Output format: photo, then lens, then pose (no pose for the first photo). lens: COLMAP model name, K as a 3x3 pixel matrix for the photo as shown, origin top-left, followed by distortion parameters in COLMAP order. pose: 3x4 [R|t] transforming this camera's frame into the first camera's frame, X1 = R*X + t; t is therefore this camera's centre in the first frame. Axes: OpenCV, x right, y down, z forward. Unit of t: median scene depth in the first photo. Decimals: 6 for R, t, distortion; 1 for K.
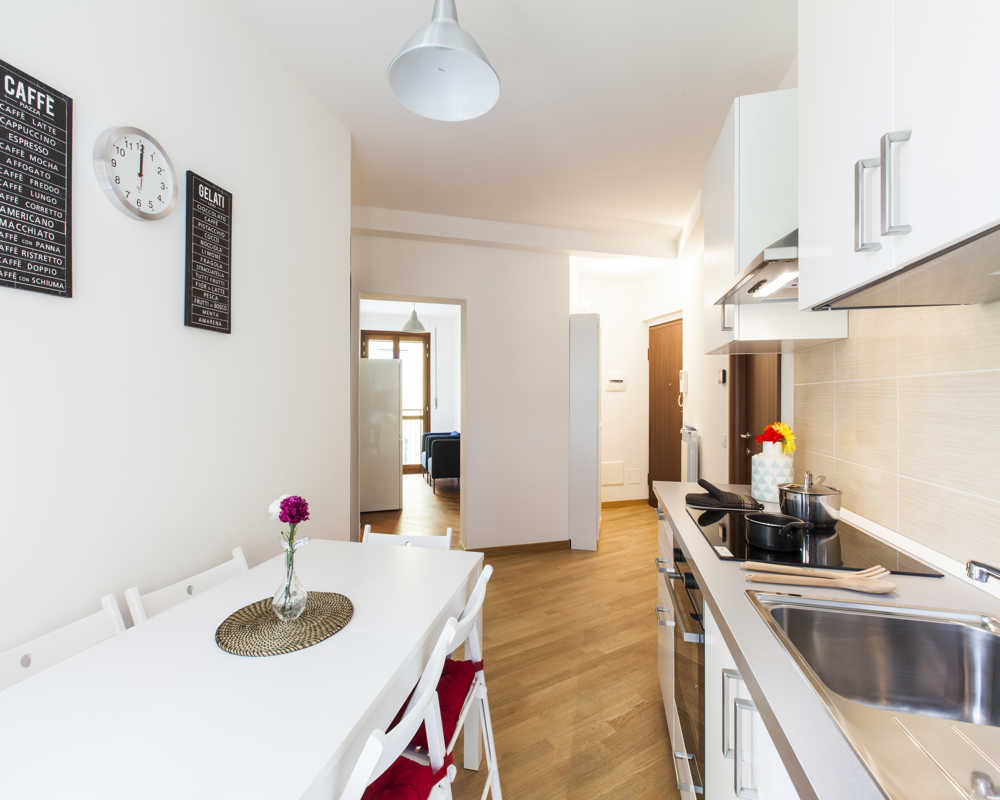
lens RADIAL K [[442.9, 0, 495.2], [0, 442.9, 396.6], [0, 0, 1]] dist [-0.000762, -0.000210]
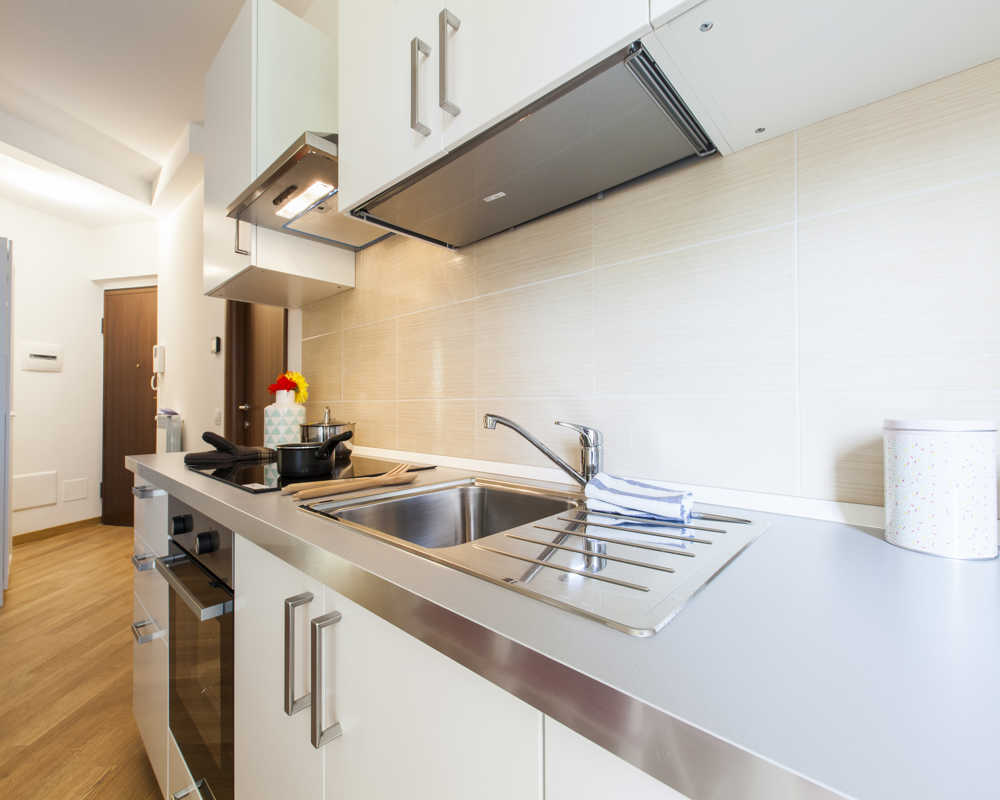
lens RADIAL K [[442.9, 0, 501.9], [0, 442.9, 399.1], [0, 0, 1]] dist [-0.000762, -0.000210]
pose [[0.472439, 0.009001, 0.881317, 0.009354], [-0.001422, 0.999954, -0.009451, 0.102374], [-0.881362, 0.003212, 0.472431, 0.117736]]
